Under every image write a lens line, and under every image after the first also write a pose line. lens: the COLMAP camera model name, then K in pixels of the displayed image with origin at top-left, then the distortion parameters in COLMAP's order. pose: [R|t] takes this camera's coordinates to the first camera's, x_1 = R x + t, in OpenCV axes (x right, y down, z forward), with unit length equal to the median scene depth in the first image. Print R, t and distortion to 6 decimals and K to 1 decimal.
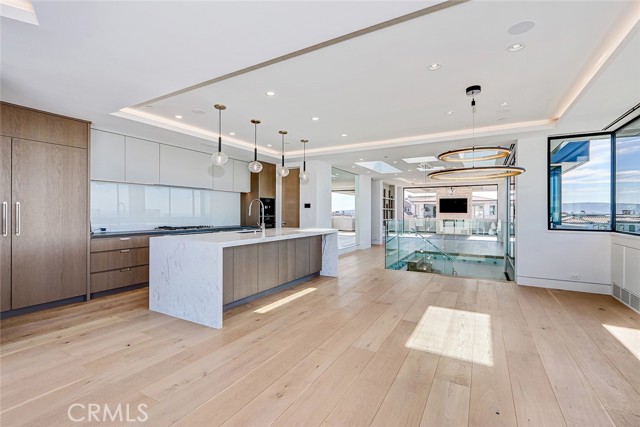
lens RADIAL K [[294.0, 0, 319.1], [0, 294.0, 212.9], [0, 0, 1]] dist [0.001246, -0.001702]
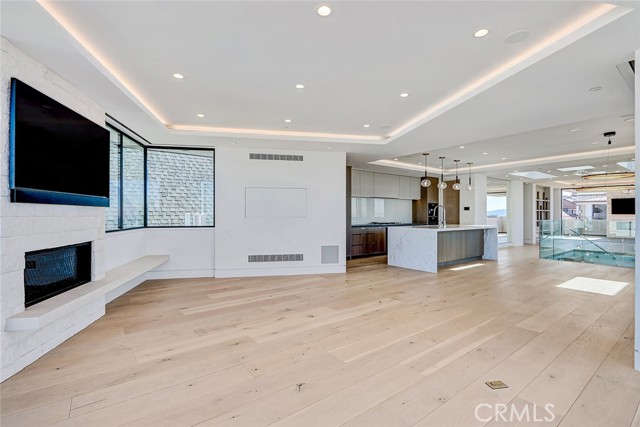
lens RADIAL K [[294.0, 0, 313.9], [0, 294.0, 213.7], [0, 0, 1]] dist [0.001246, -0.001702]
pose [[0.909071, -0.002038, -0.416637, -0.133101], [0.000383, 0.999992, -0.004056, 0.003950], [0.416641, 0.003527, 0.909064, -0.564481]]
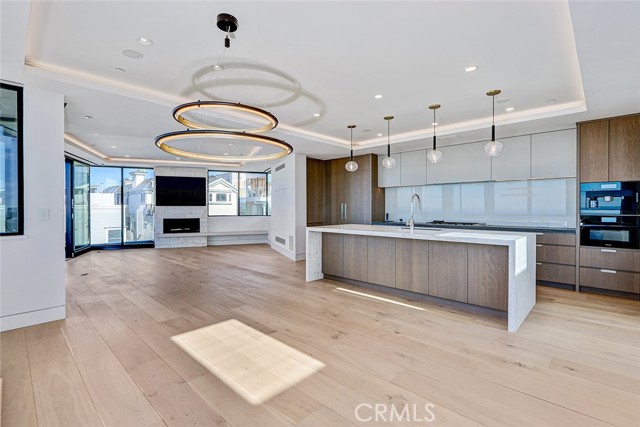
lens RADIAL K [[294.0, 0, 314.1], [0, 294.0, 208.0], [0, 0, 1]] dist [0.001246, -0.001702]
pose [[-0.250186, -0.000171, -0.968198, 0.608908], [-0.001500, 0.999999, 0.000211, -0.001395], [0.968197, 0.001505, -0.250186, 0.734727]]
